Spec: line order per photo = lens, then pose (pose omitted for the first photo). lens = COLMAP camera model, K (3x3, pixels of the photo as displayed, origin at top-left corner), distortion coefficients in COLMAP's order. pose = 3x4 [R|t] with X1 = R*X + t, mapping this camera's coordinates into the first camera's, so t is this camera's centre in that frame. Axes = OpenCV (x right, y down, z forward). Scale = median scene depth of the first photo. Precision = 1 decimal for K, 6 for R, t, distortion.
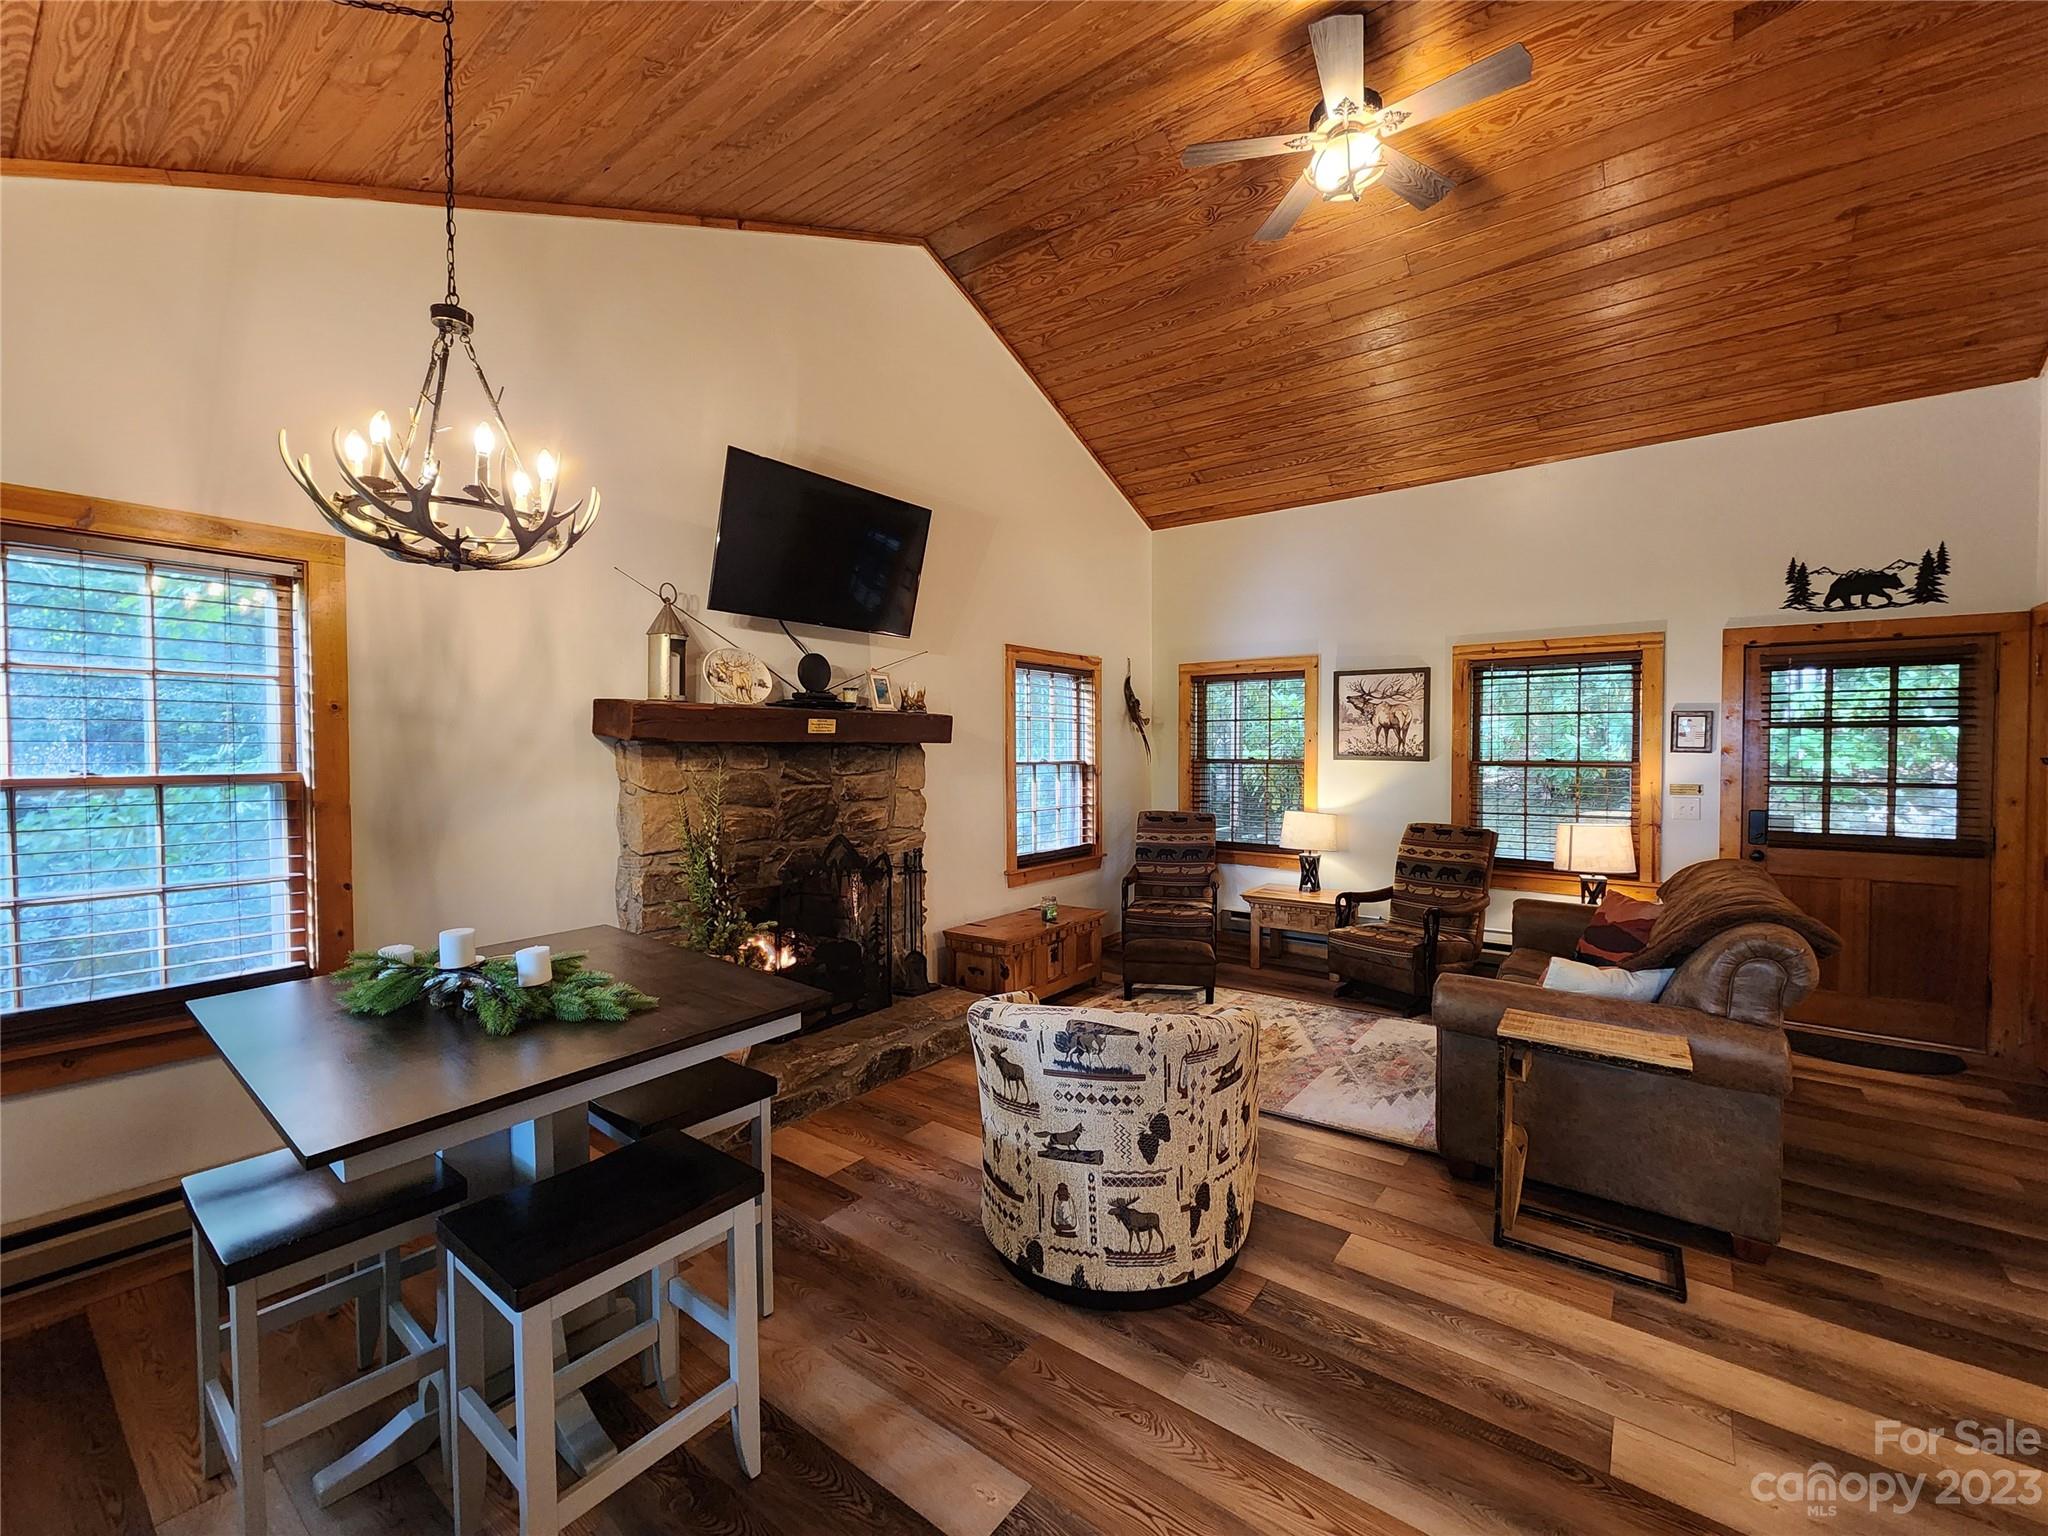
lens RADIAL K [[839.8, 0, 1036.8], [0, 839.8, 771.7], [0, 0, 1]] dist [0.001646, -0.000282]
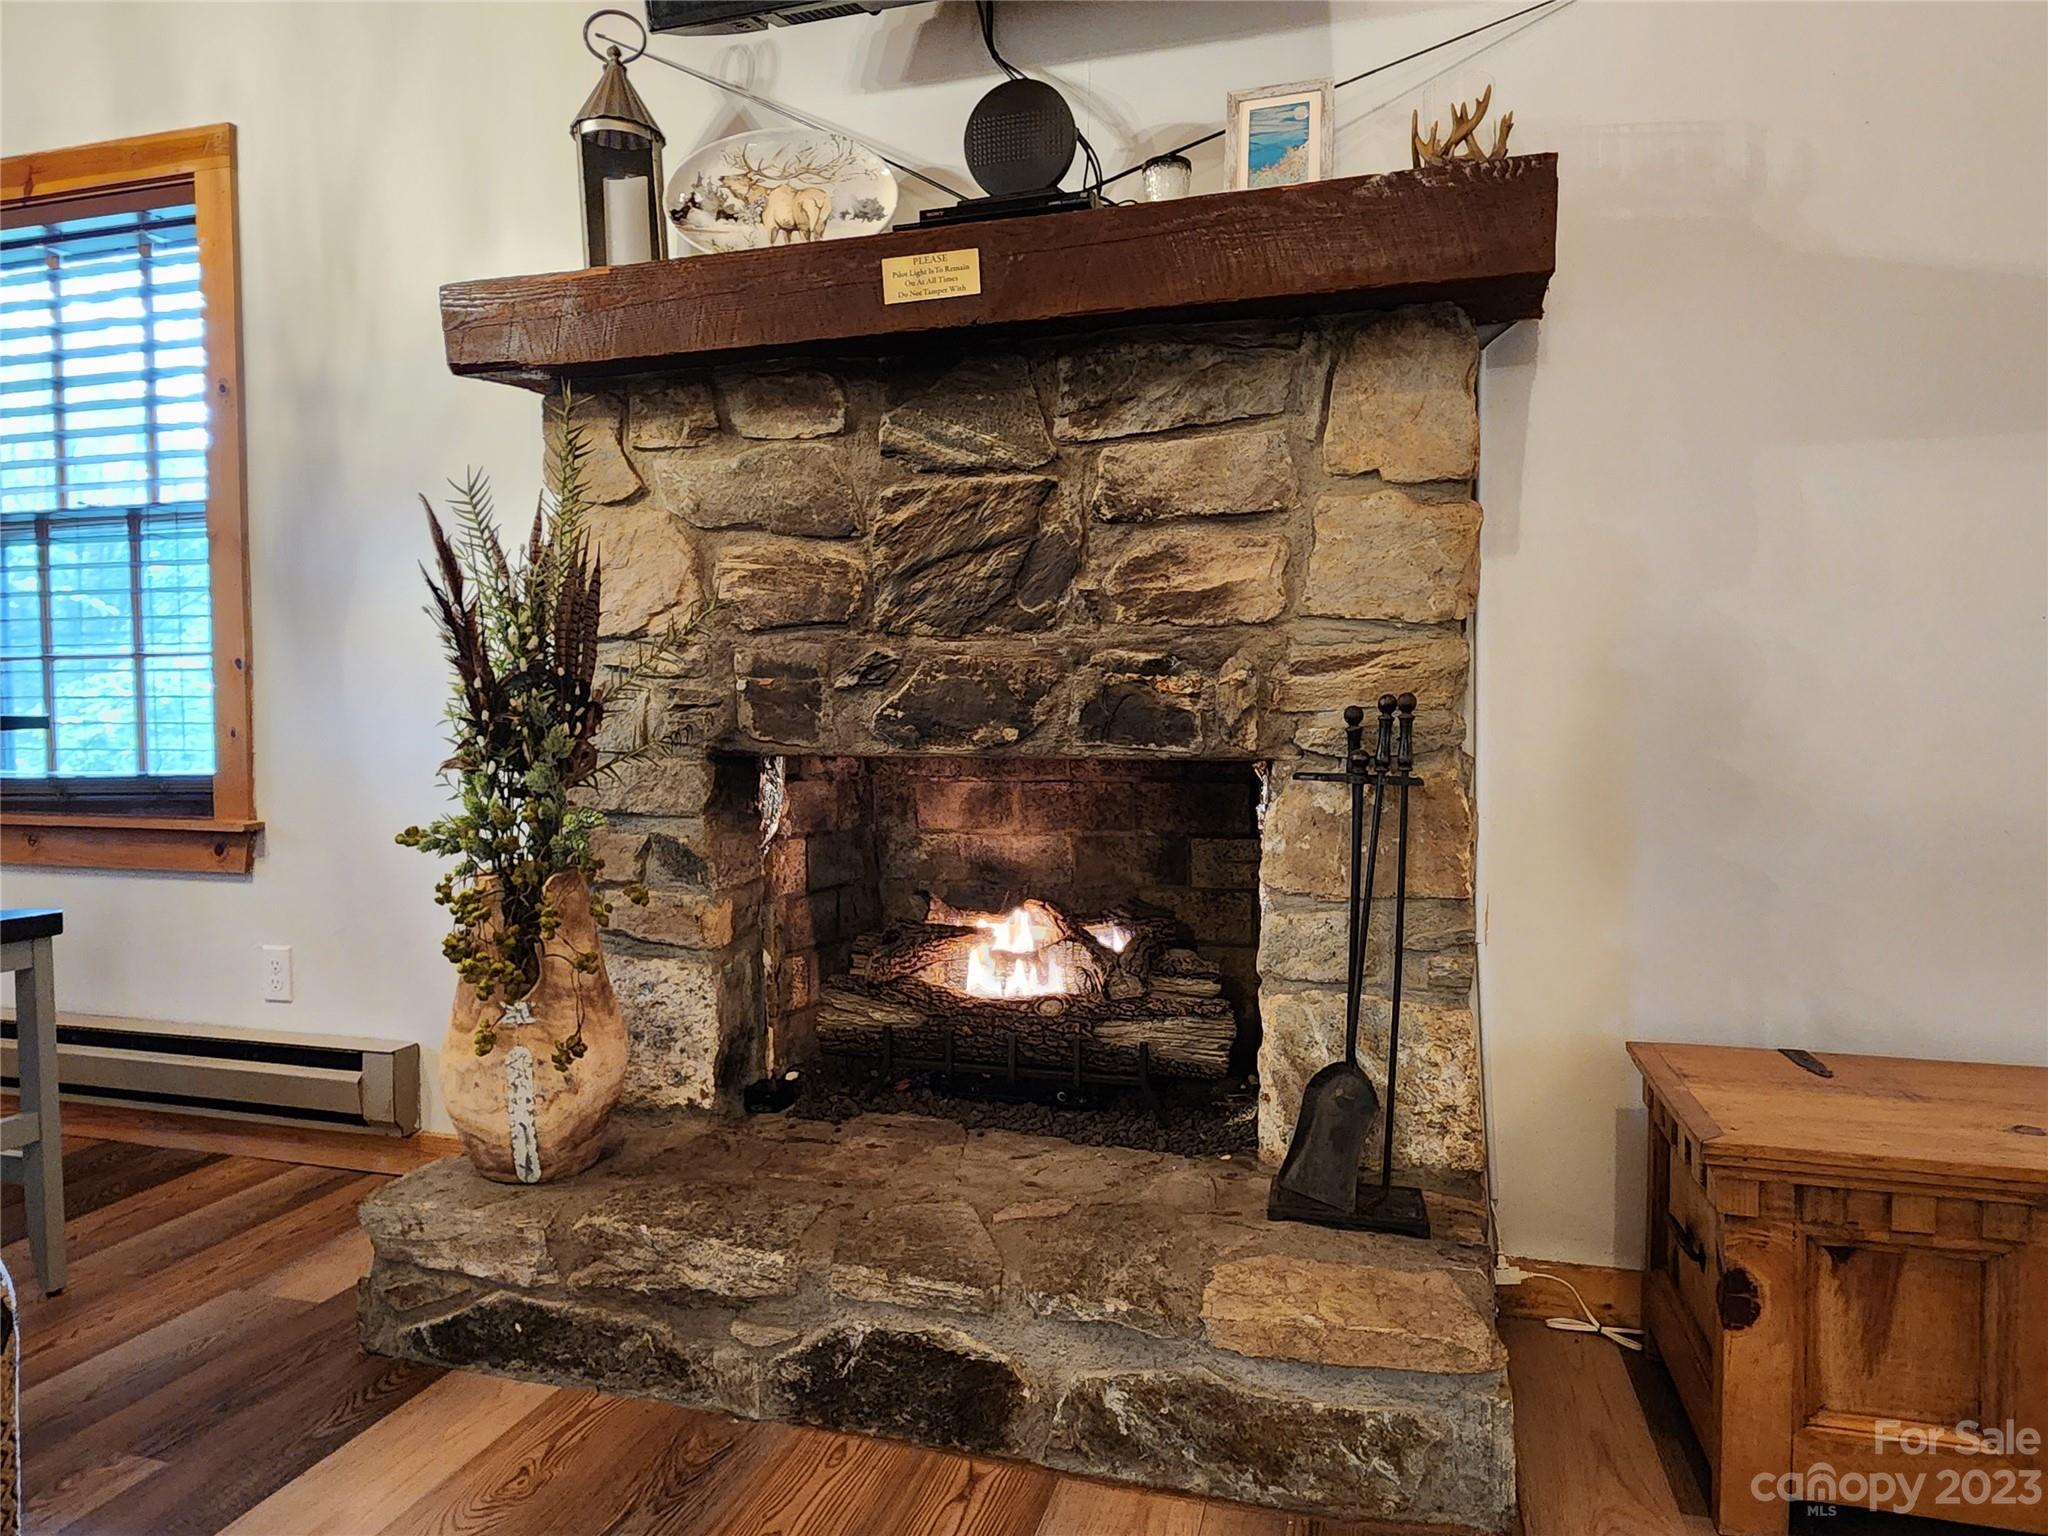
lens RADIAL K [[1234.1, 0, 1032.6], [0, 1234.1, 777.1], [0, 0, 1]] dist [0.004505, -0.000399]
pose [[0.355560, 0.046292, -0.933506, 0.203825], [-0.024857, 0.998888, 0.040067, 0.112634], [0.934323, 0.008958, 0.356315, 0.808333]]
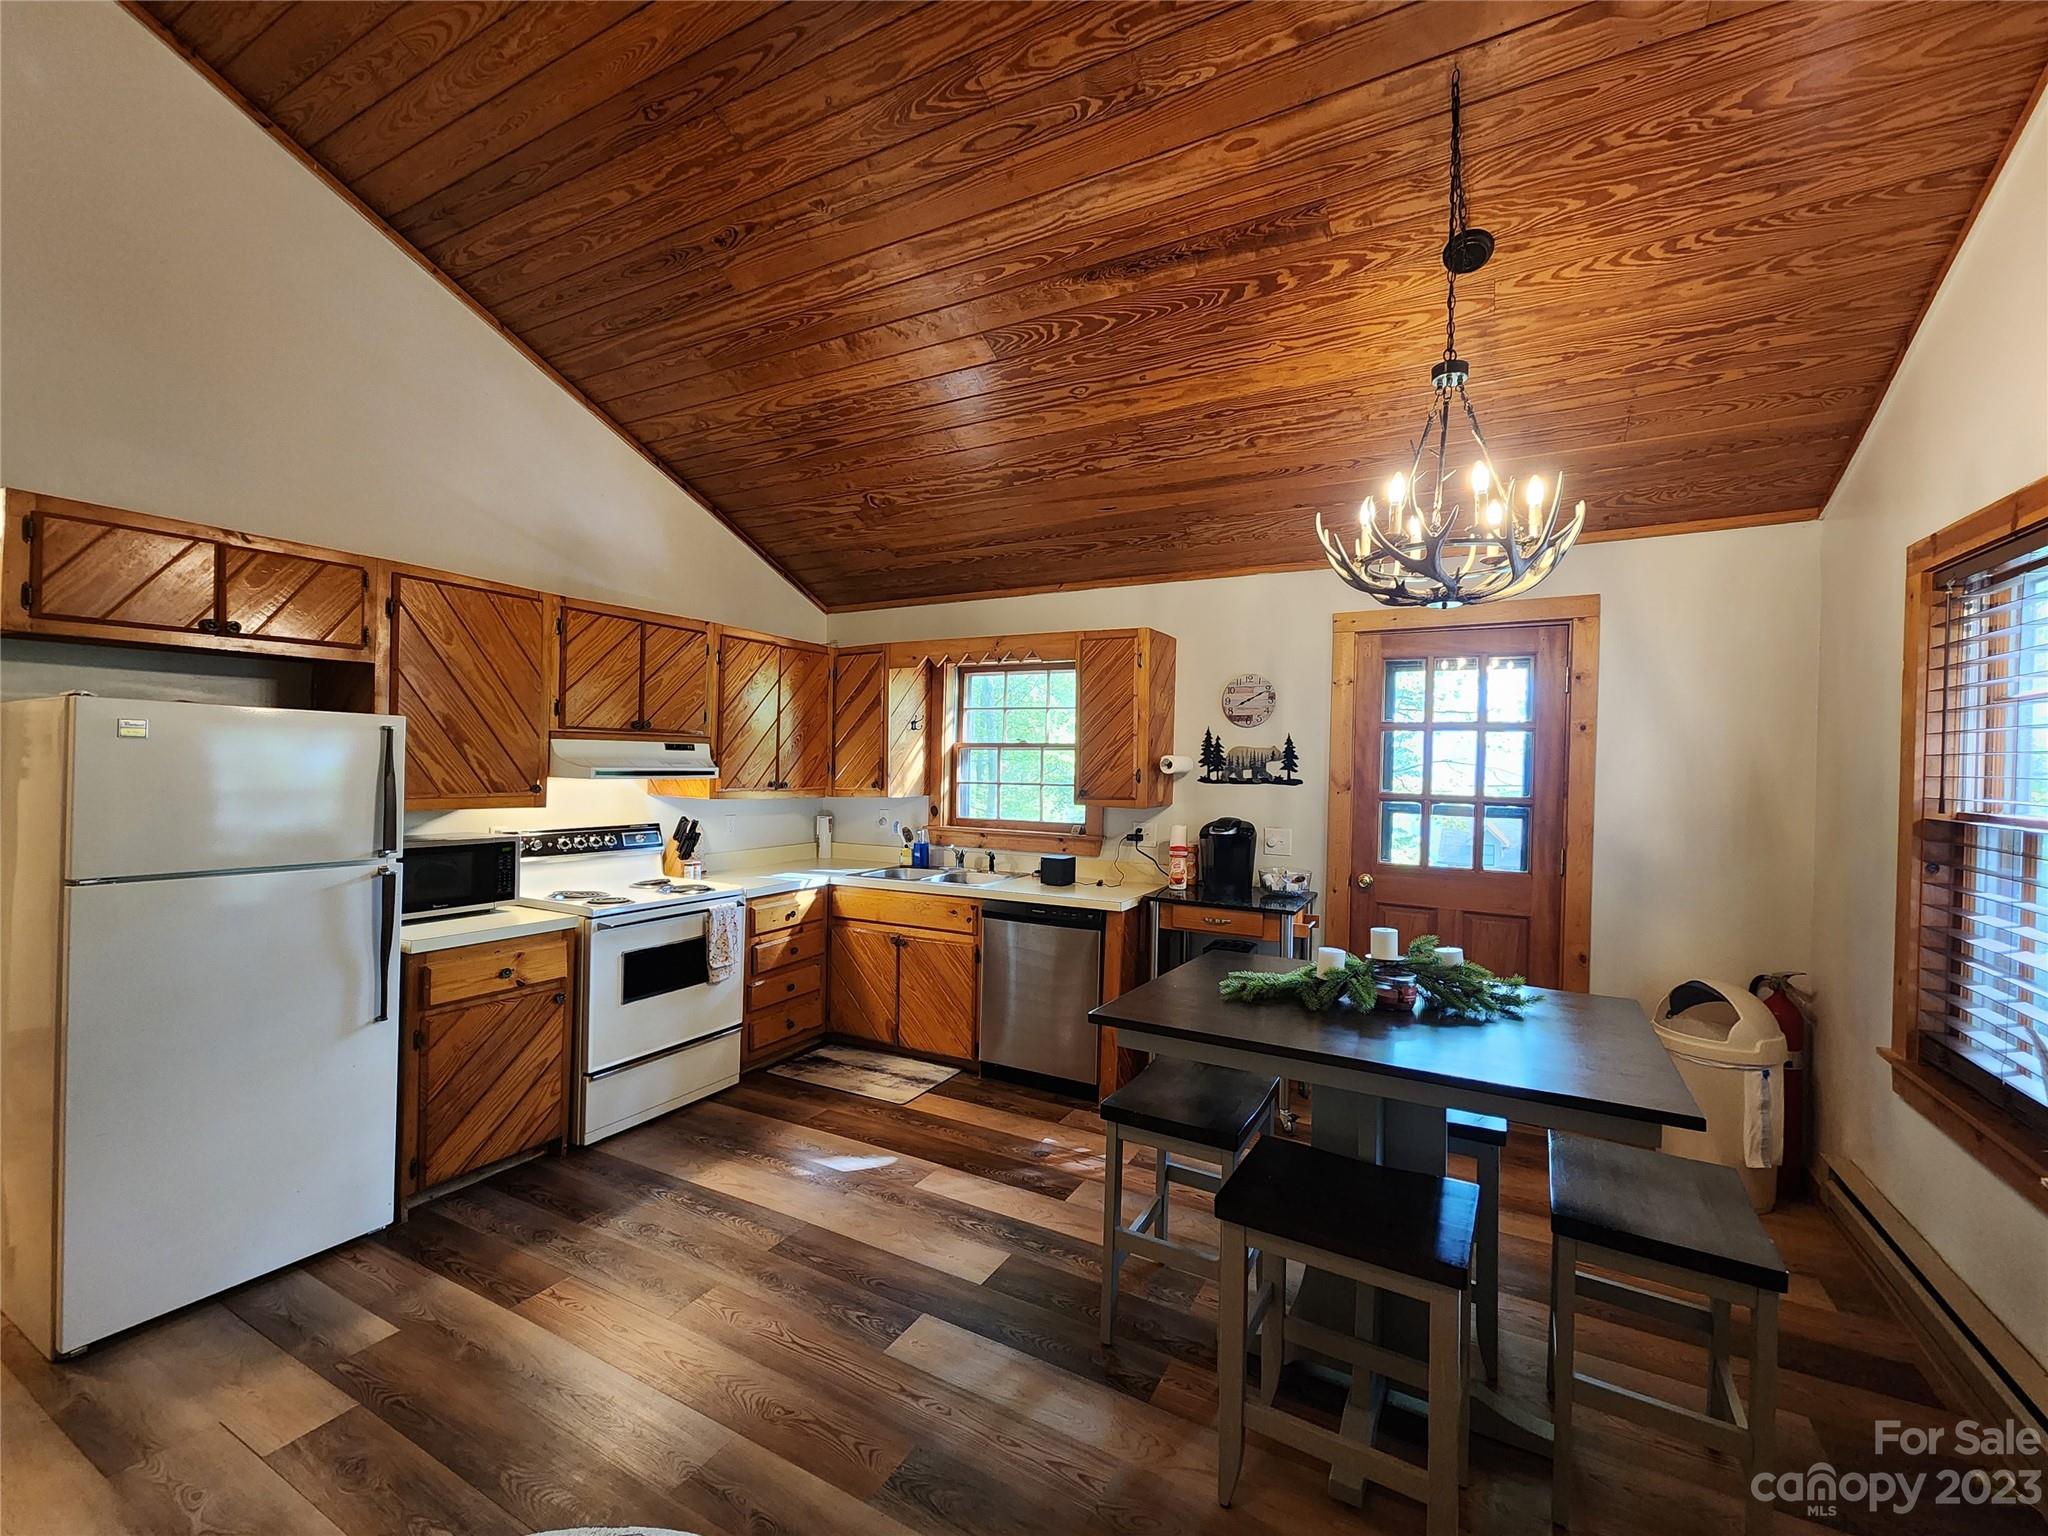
lens RADIAL K [[839.8, 0, 1036.8], [0, 839.8, 771.7], [0, 0, 1]] dist [0.001646, -0.000282]
pose [[-0.988868, -0.015456, -0.147989, -0.013817], [-0.022262, 0.998764, 0.044444, -0.032011], [0.147119, 0.047244, -0.987990, 0.924381]]
